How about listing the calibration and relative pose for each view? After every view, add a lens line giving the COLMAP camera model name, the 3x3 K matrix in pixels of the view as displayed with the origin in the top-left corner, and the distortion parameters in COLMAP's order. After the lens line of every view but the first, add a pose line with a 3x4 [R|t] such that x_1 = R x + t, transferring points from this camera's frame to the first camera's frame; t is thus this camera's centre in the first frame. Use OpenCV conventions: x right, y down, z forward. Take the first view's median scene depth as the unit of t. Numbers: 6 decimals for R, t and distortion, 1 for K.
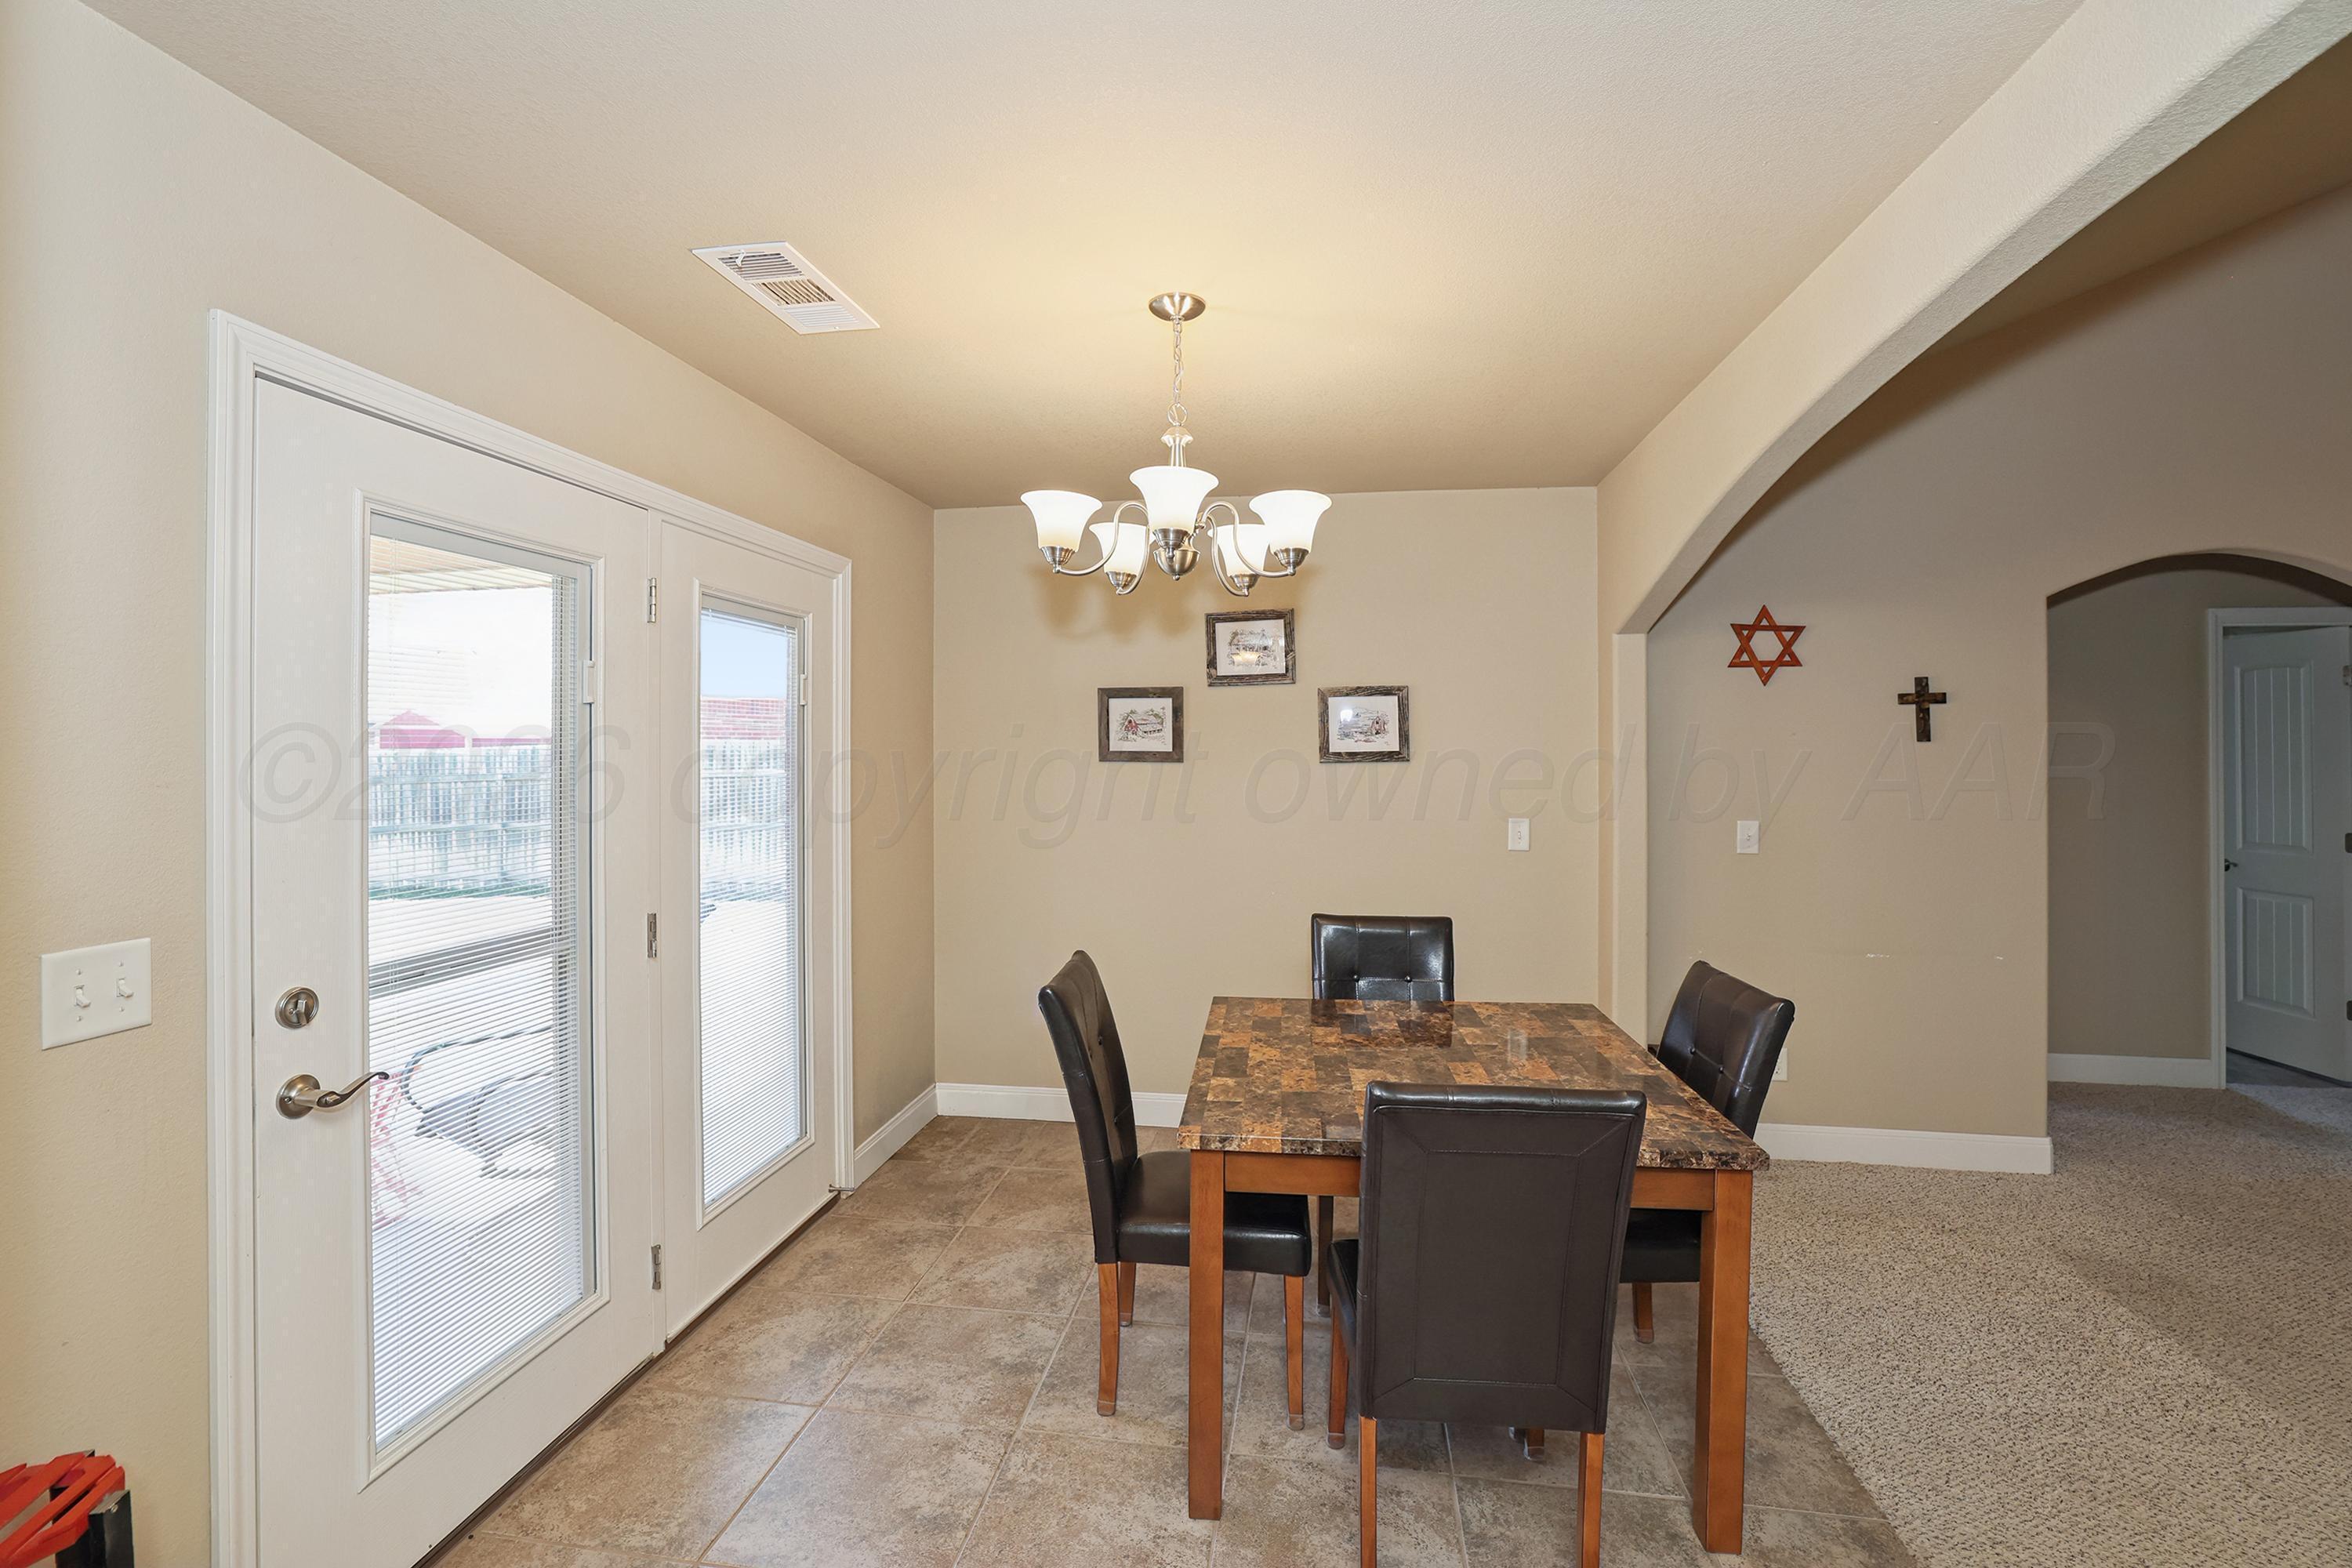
lens RADIAL K [[1043.9, 0, 1178.1], [0, 1043.9, 747.7], [0, 0, 1]] dist [-0.002825, 0.000268]
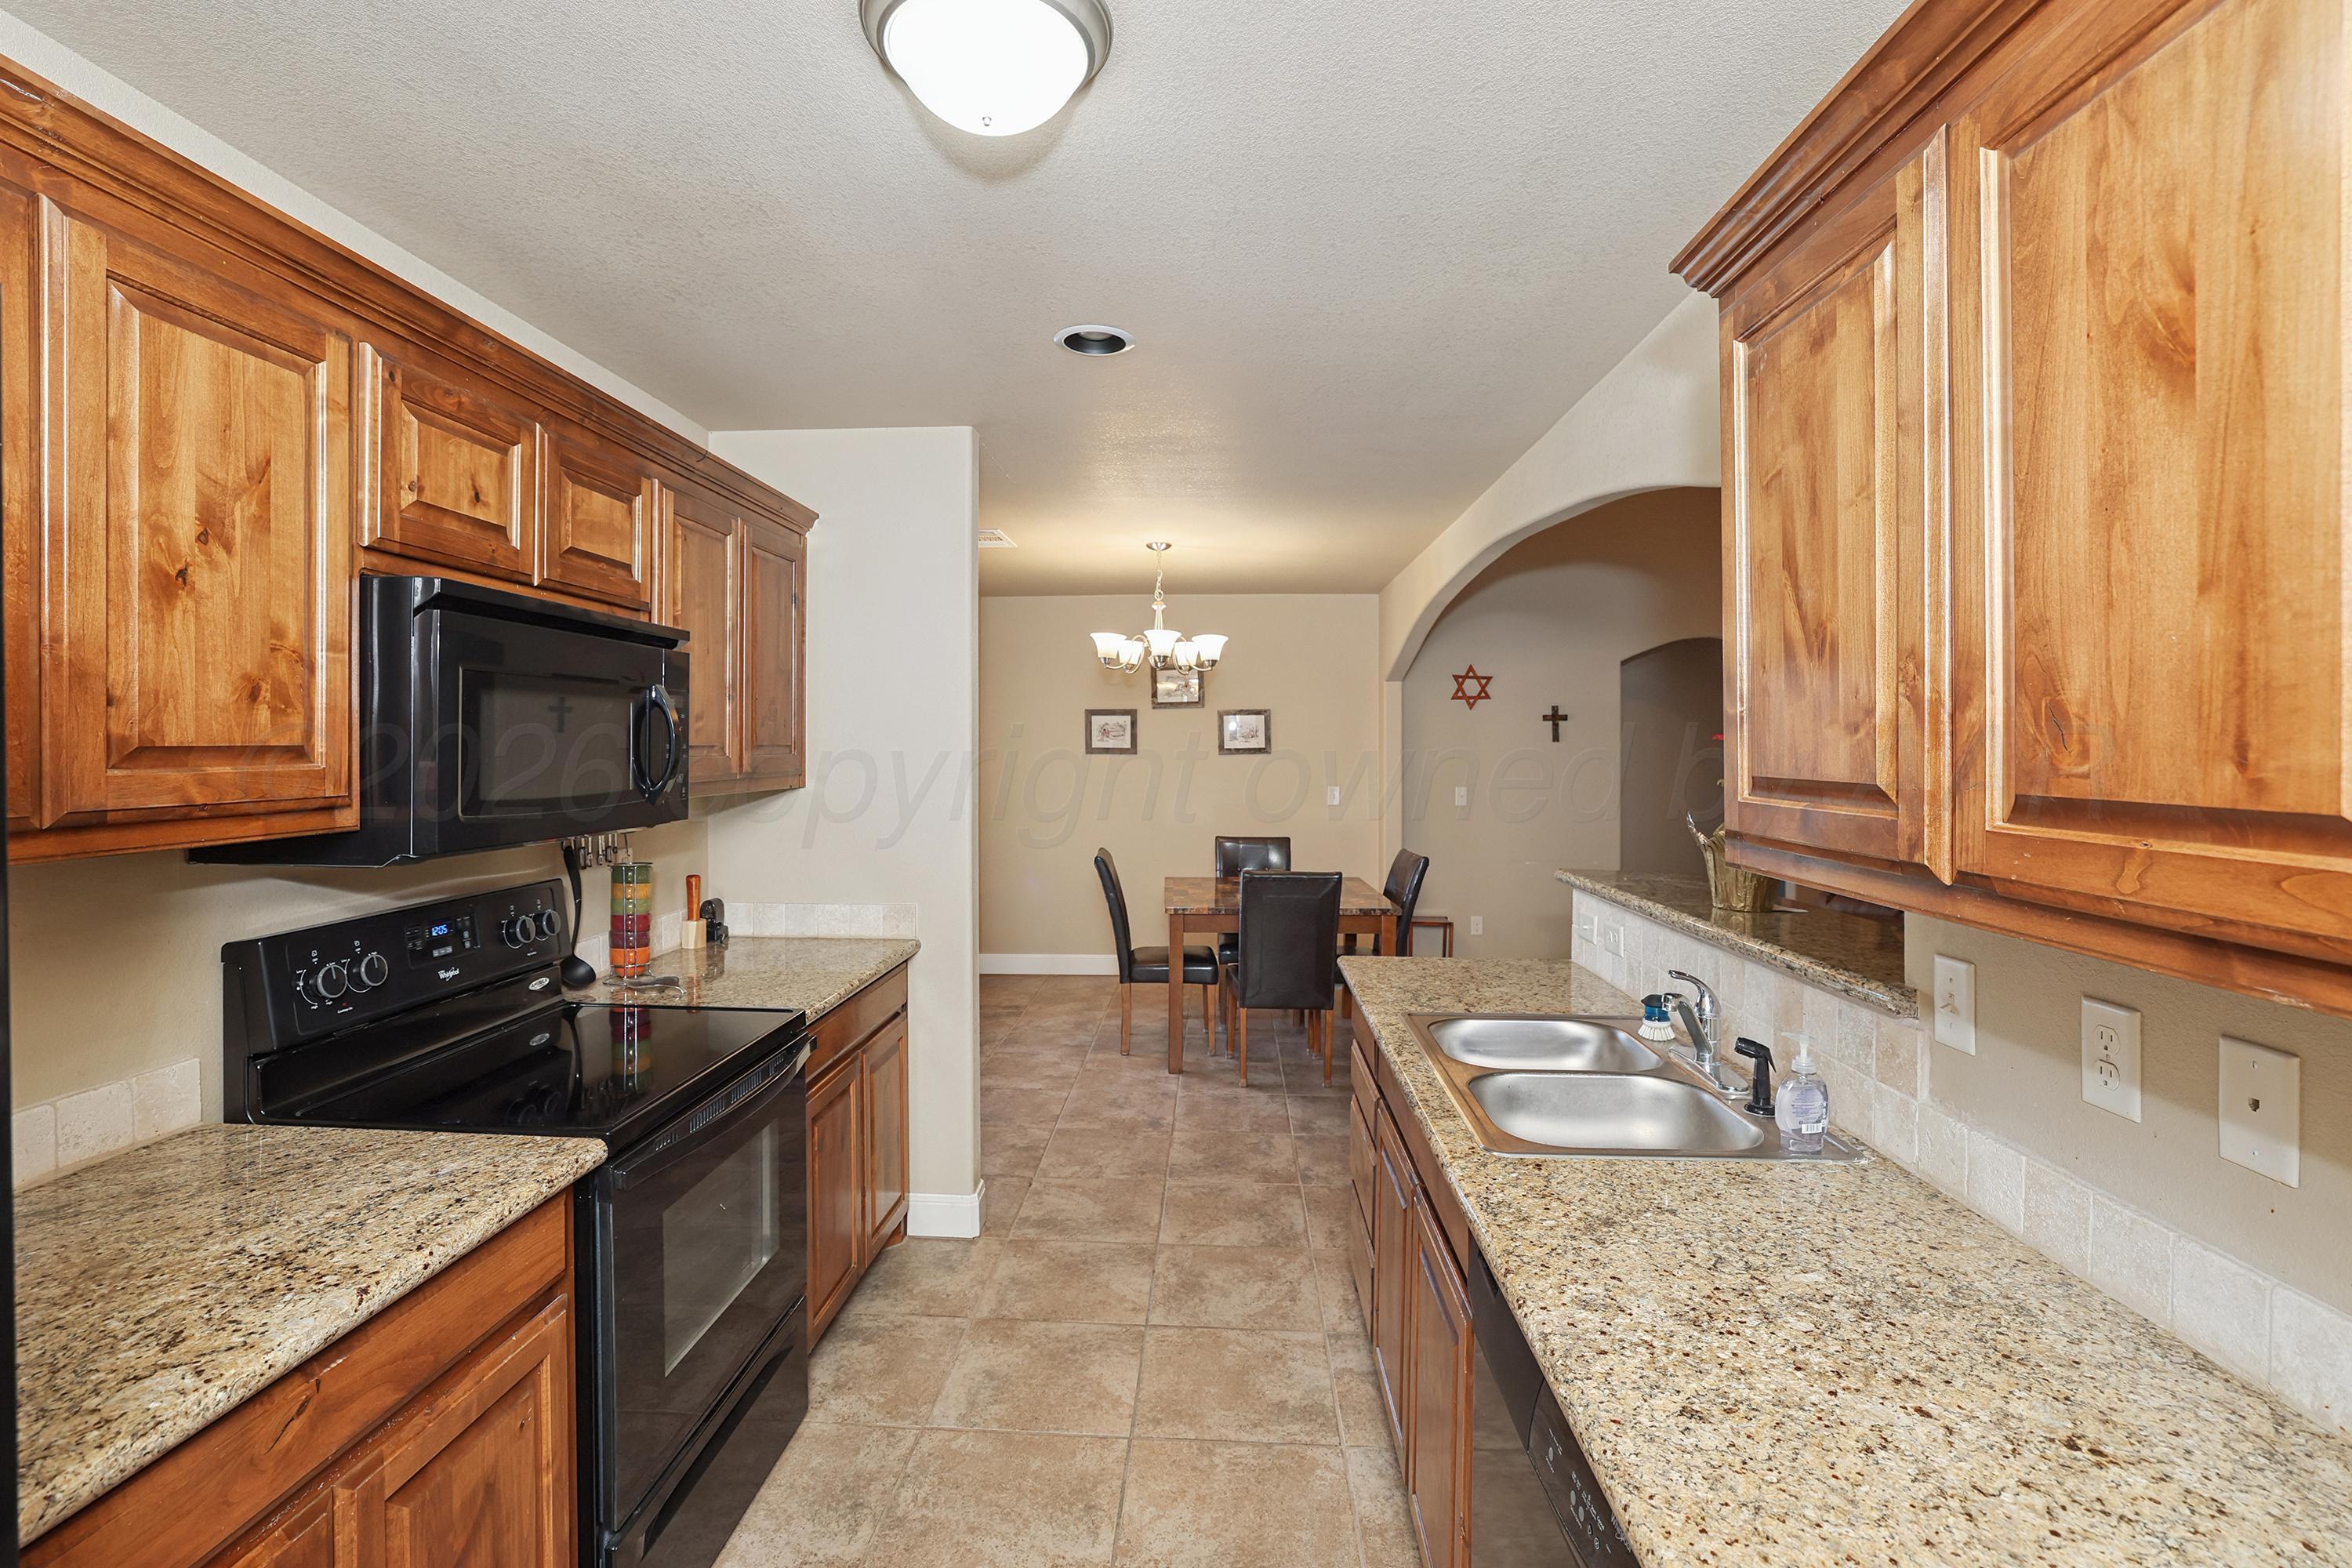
lens RADIAL K [[1065.0, 0, 1136.9], [0, 1065.0, 740.4], [0, 0, 1]] dist [-0.009025, 0.000207]
pose [[0.997453, -0.000436, 0.071323, -0.125019], [0.000527, 0.999999, -0.001260, -0.006541], [-0.071323, 0.001294, 0.997452, -0.743006]]
